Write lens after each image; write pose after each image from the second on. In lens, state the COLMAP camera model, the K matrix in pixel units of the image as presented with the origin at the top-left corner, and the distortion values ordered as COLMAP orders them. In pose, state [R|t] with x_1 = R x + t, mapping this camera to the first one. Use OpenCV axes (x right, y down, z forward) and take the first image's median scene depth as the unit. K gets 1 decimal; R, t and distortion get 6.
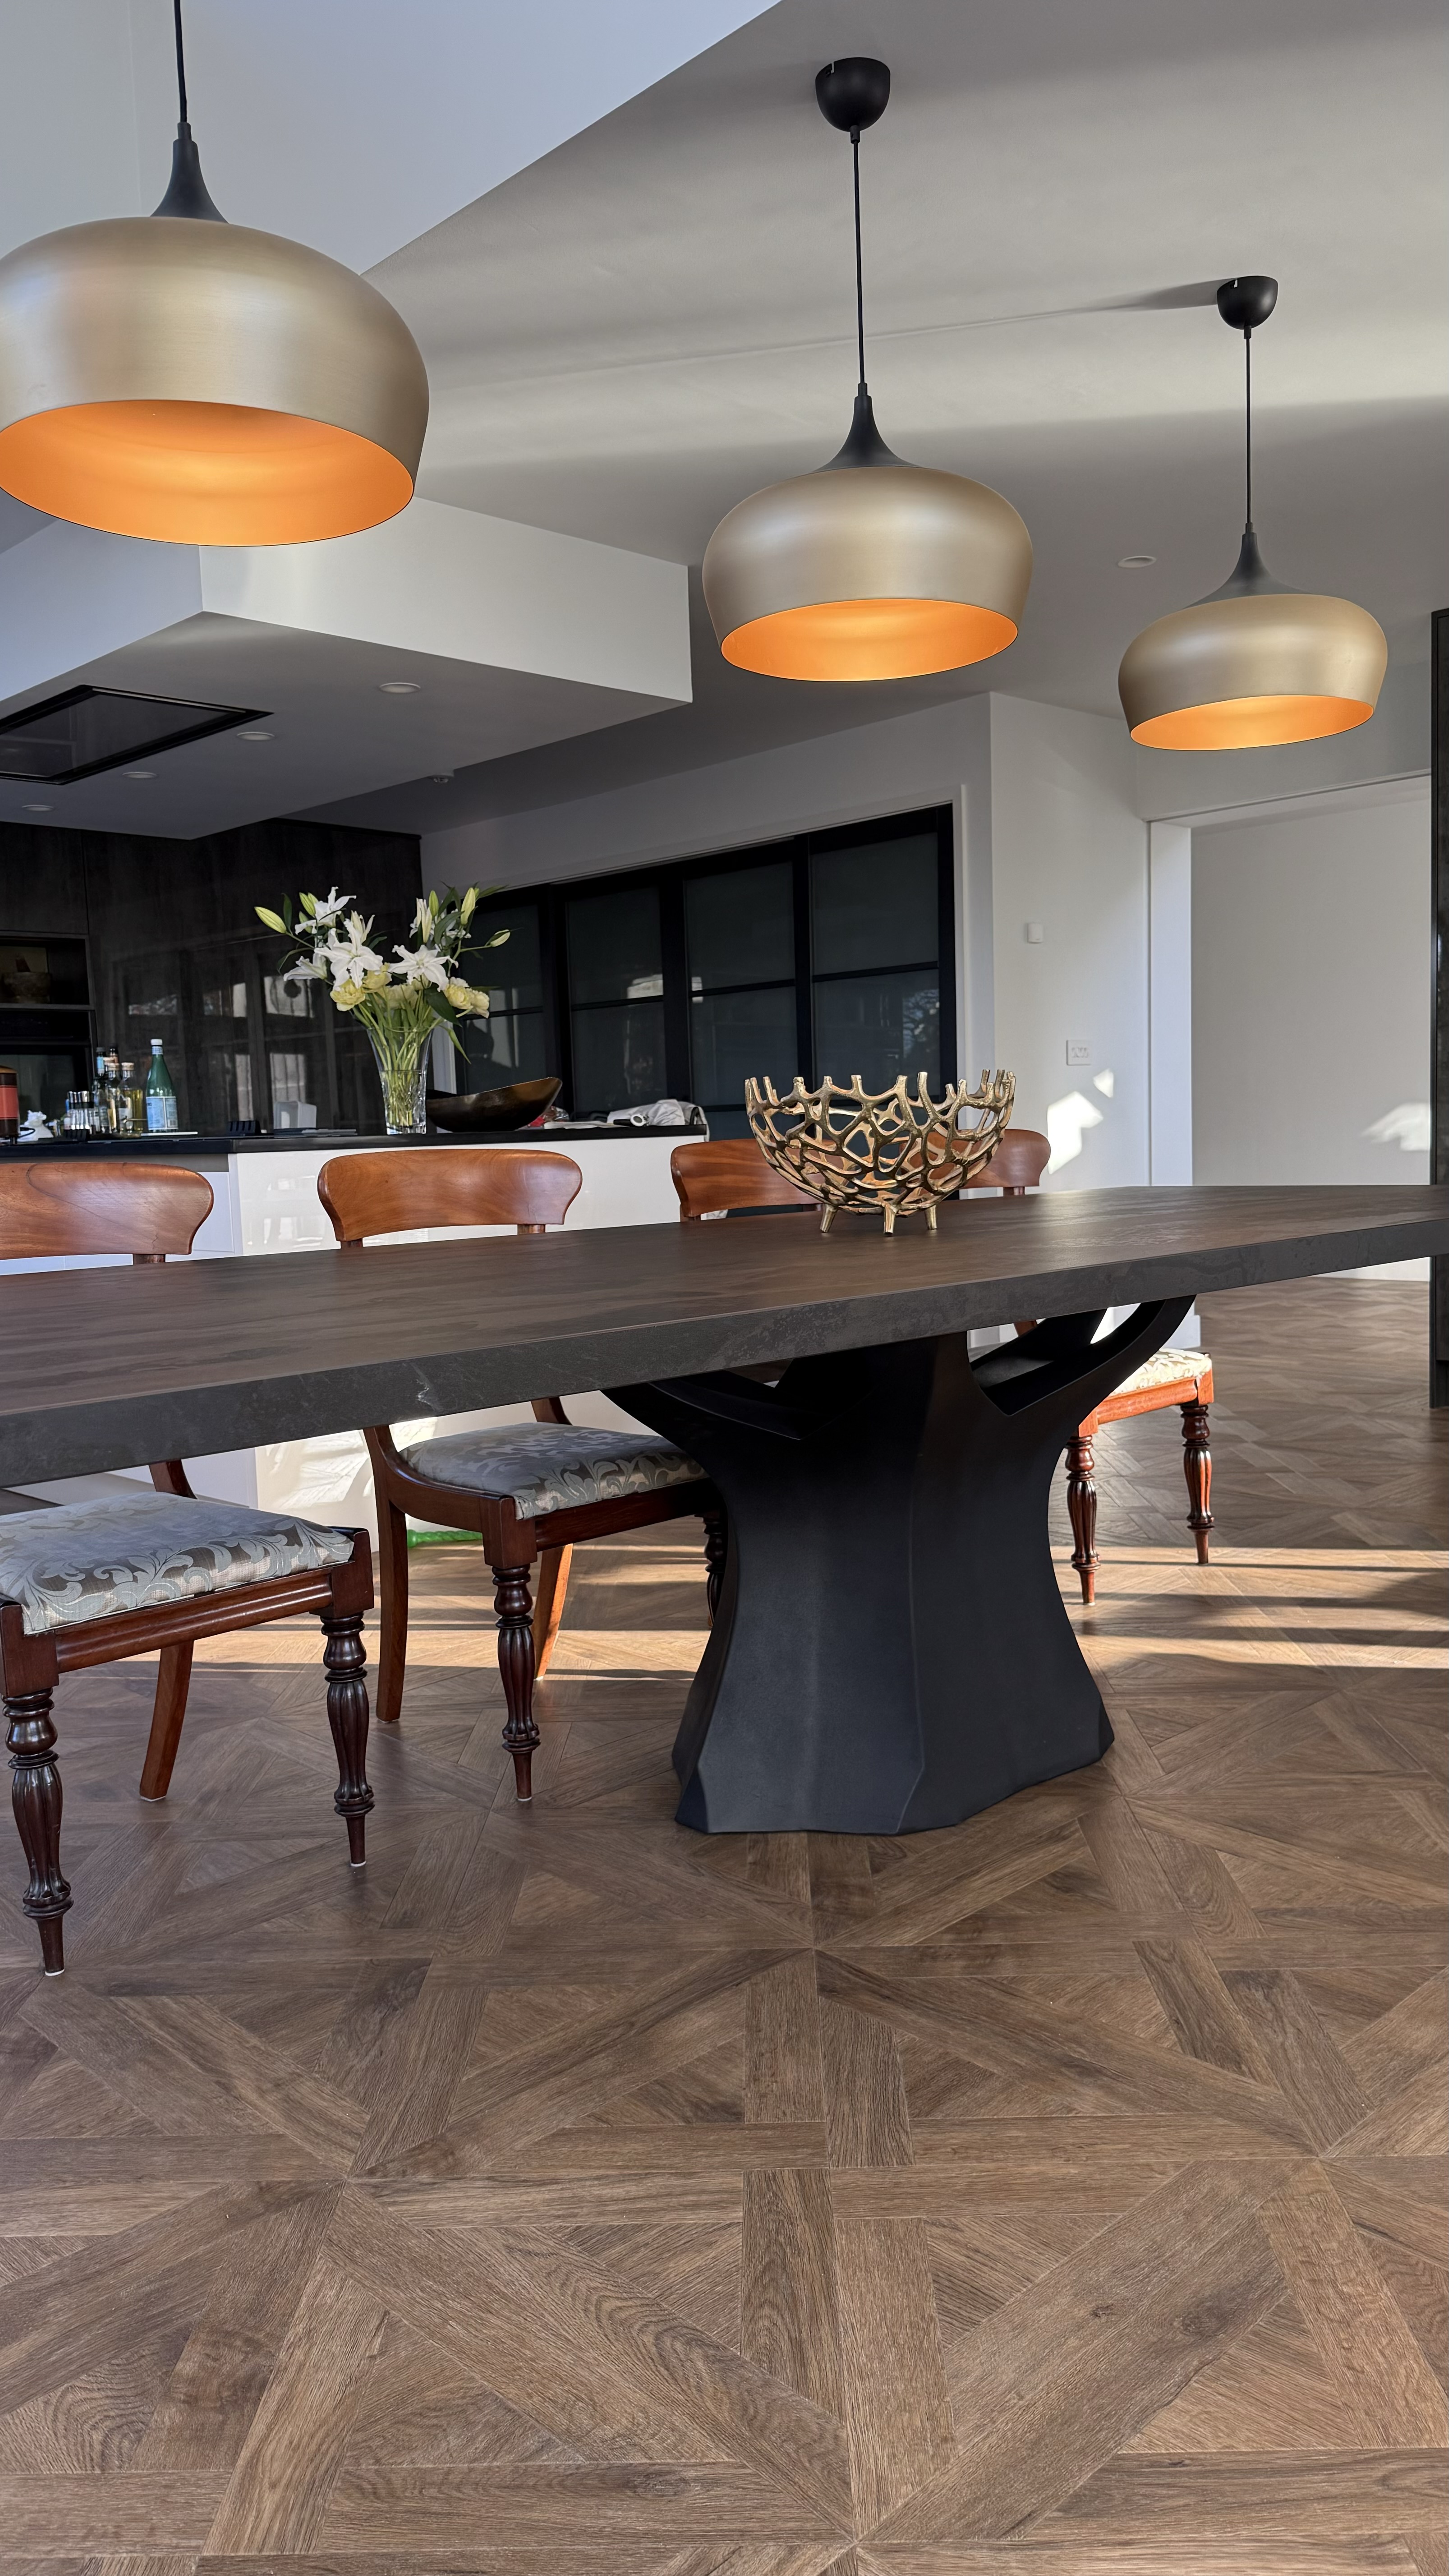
lens RADIAL K [[1821.5, 0, 734.1], [0, 1821.5, 1266.8], [0, 0, 1]] dist [0.009931, -0.014718]
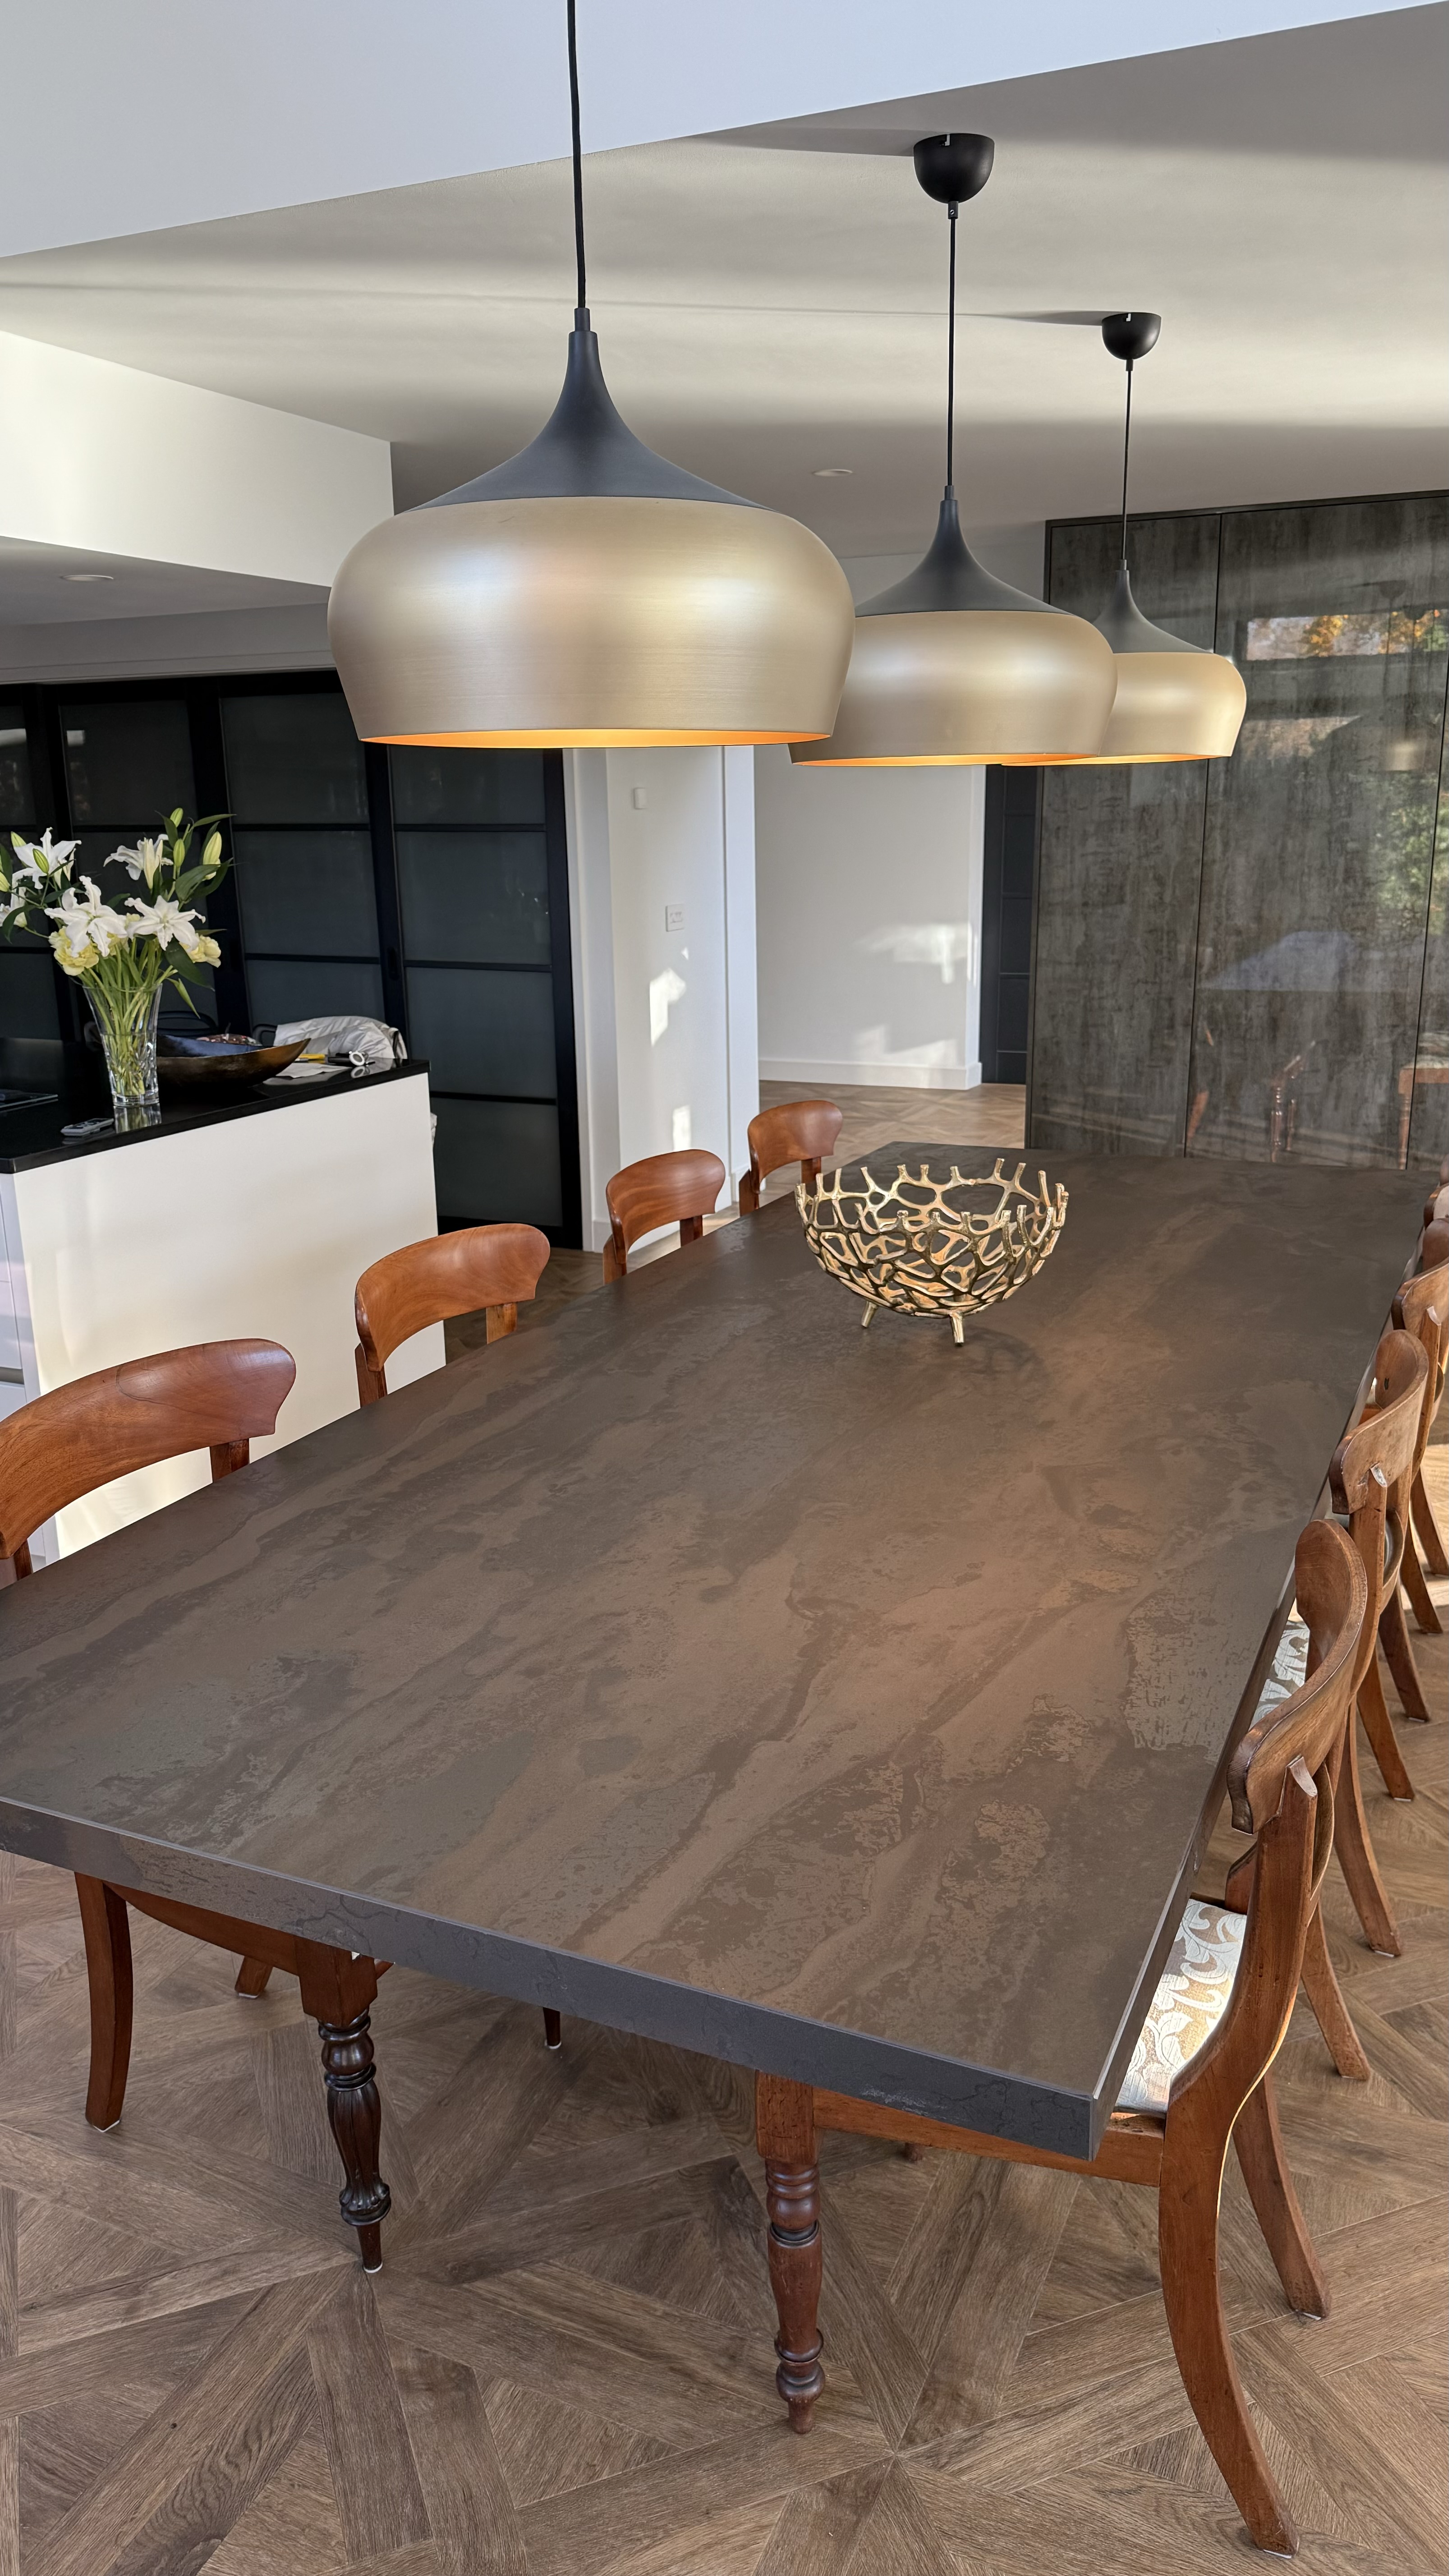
lens RADIAL K [[1821.5, 0, 734.1], [0, 1821.5, 1266.8], [0, 0, 1]] dist [0.009931, -0.014718]
pose [[0.930381, -0.072818, 0.359289, -0.455991], [0.015088, 0.986849, 0.160937, -0.259814], [-0.366284, -0.144311, 0.919245, 0.109075]]
